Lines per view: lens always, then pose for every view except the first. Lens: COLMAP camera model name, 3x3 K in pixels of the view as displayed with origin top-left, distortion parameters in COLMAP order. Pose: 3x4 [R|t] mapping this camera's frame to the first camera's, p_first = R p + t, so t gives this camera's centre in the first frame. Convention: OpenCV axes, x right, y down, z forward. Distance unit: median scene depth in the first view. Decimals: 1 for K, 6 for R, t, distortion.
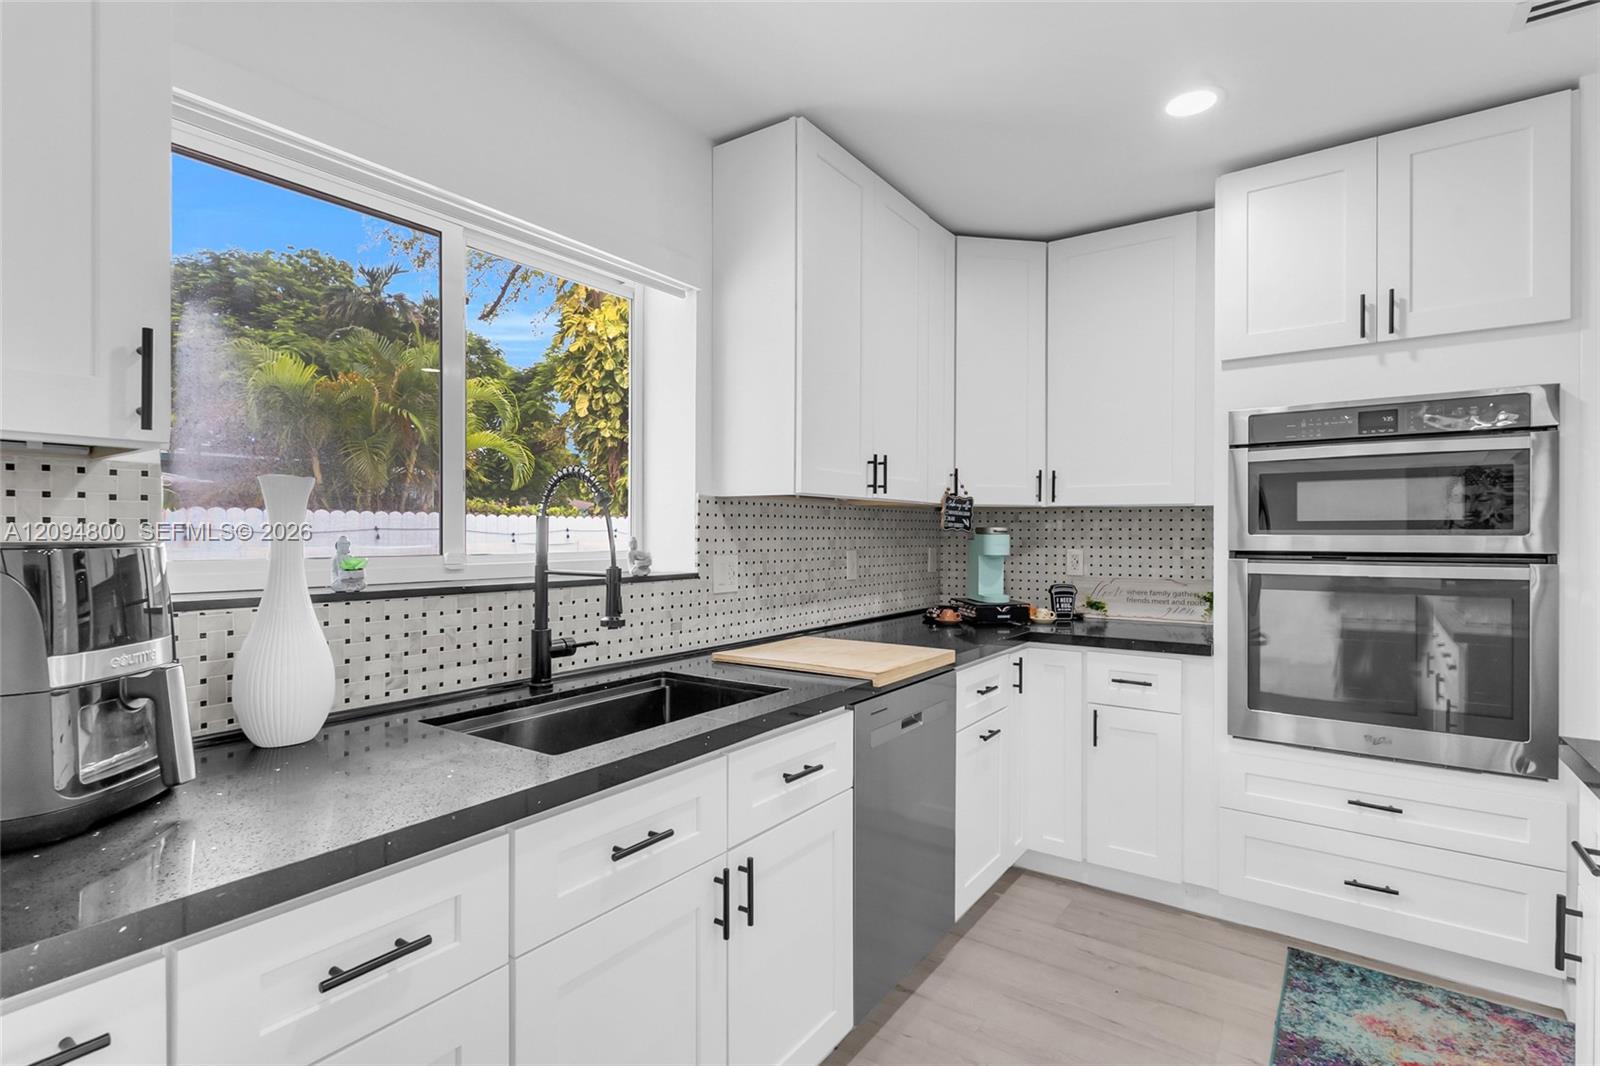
lens RADIAL K [[766.7, 0, 777.6], [0, 766.7, 536.6], [0, 0, 1]] dist [0.003819, 0.000551]
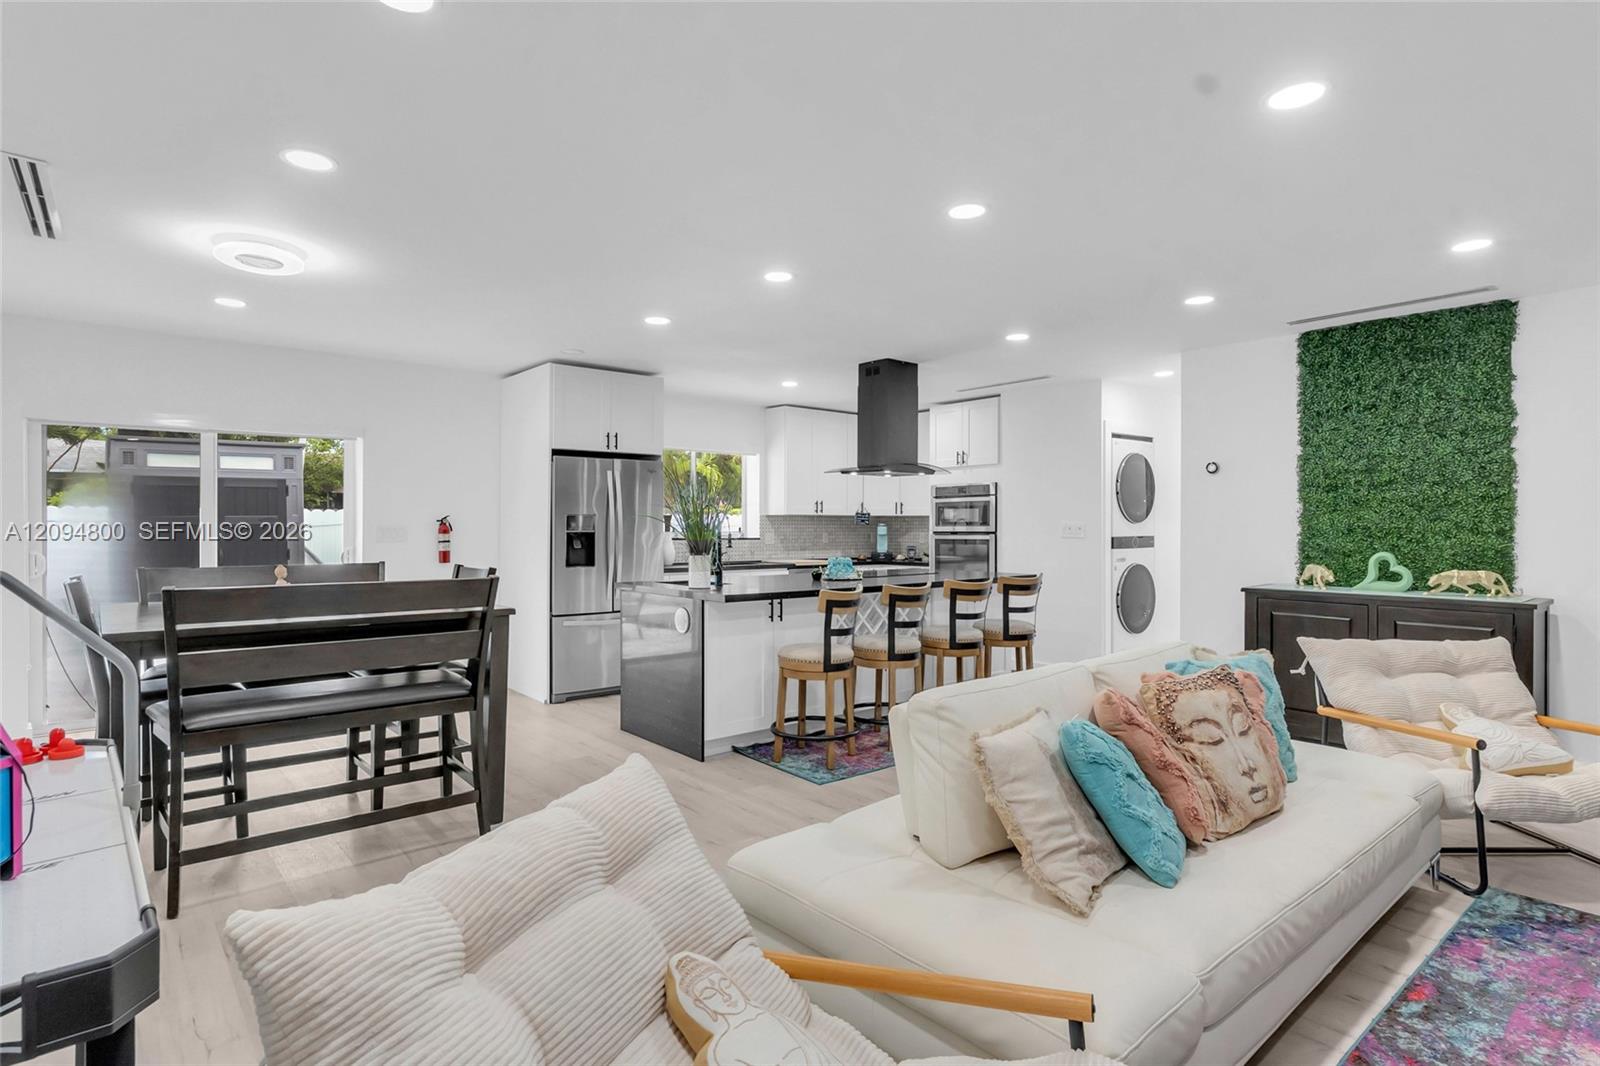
lens RADIAL K [[823.5, 0, 738.6], [0, 823.5, 527.9], [0, 0, 1]] dist [-0.001231, -0.000346]
pose [[0.956837, -0.000956, -0.290622, 0.800046], [-0.000177, 0.999992, -0.003872, 0.016912], [0.290624, 0.003756, 0.956830, -2.316365]]
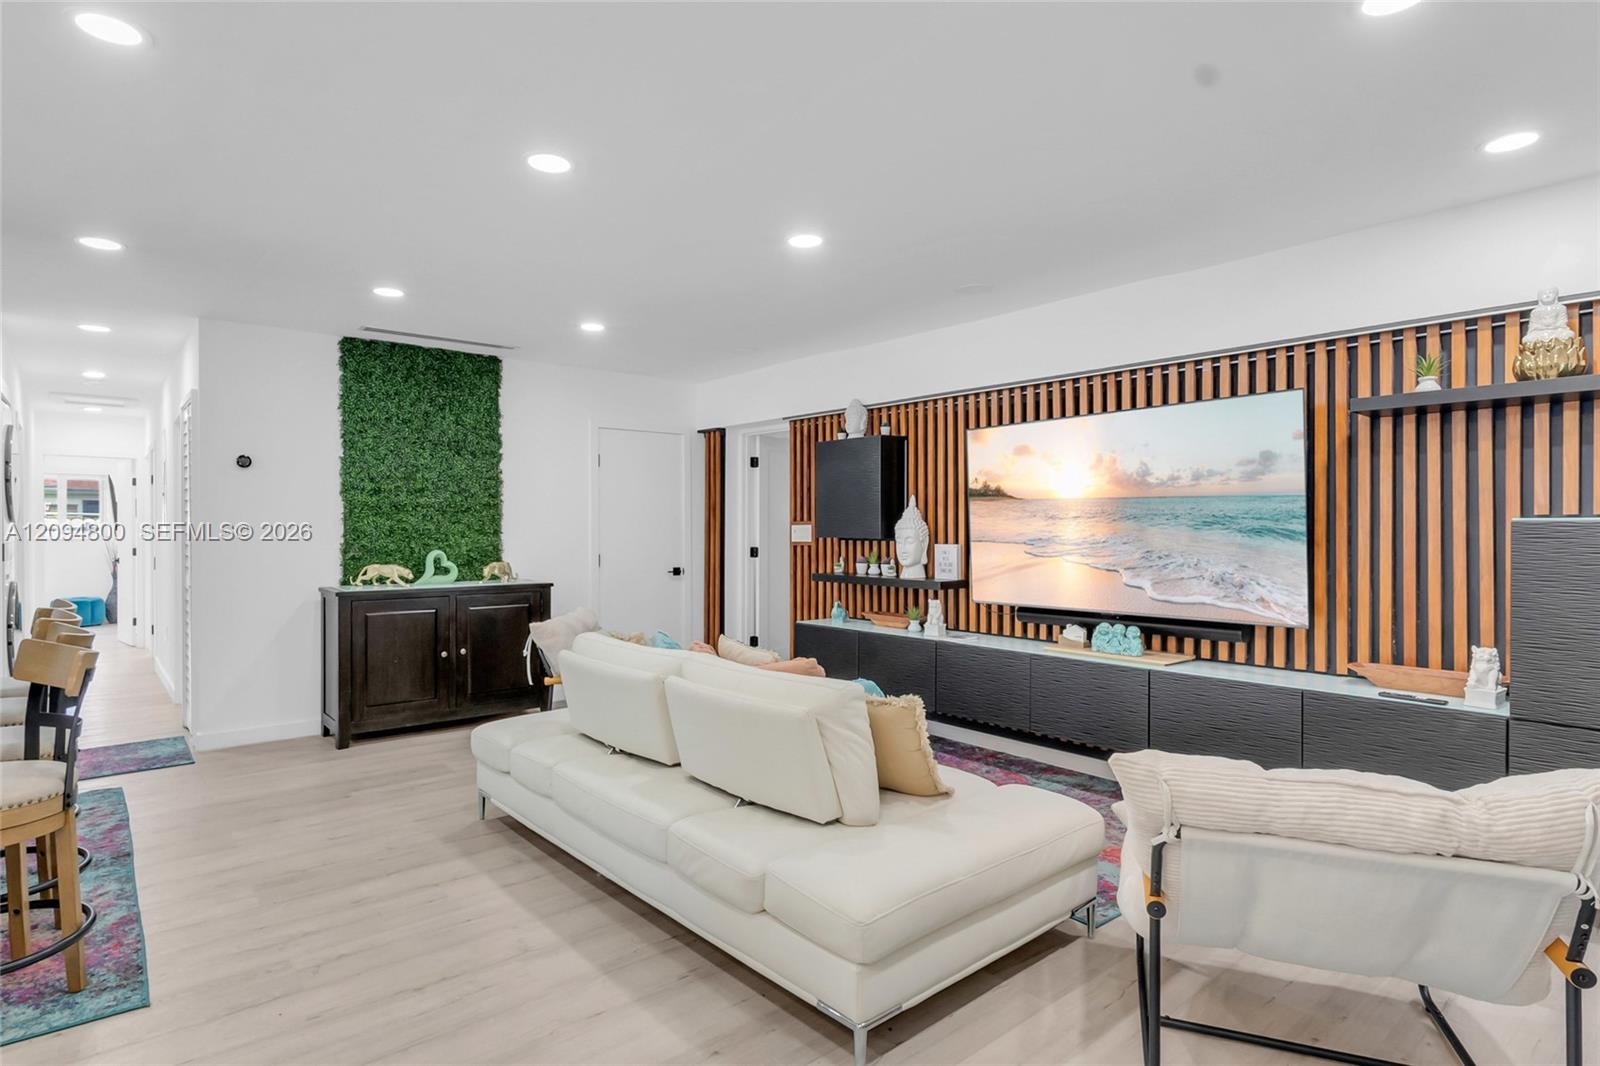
lens RADIAL K [[853.9, 0, 824.5], [0, 853.9, 531.1], [0, 0, 1]] dist [0.001866, 0.000500]
pose [[0.223513, -0.006851, 0.974677, -0.275001], [0.006313, 0.999965, 0.005581, 0.007938], [-0.974681, 0.004906, 0.223548, -1.614265]]
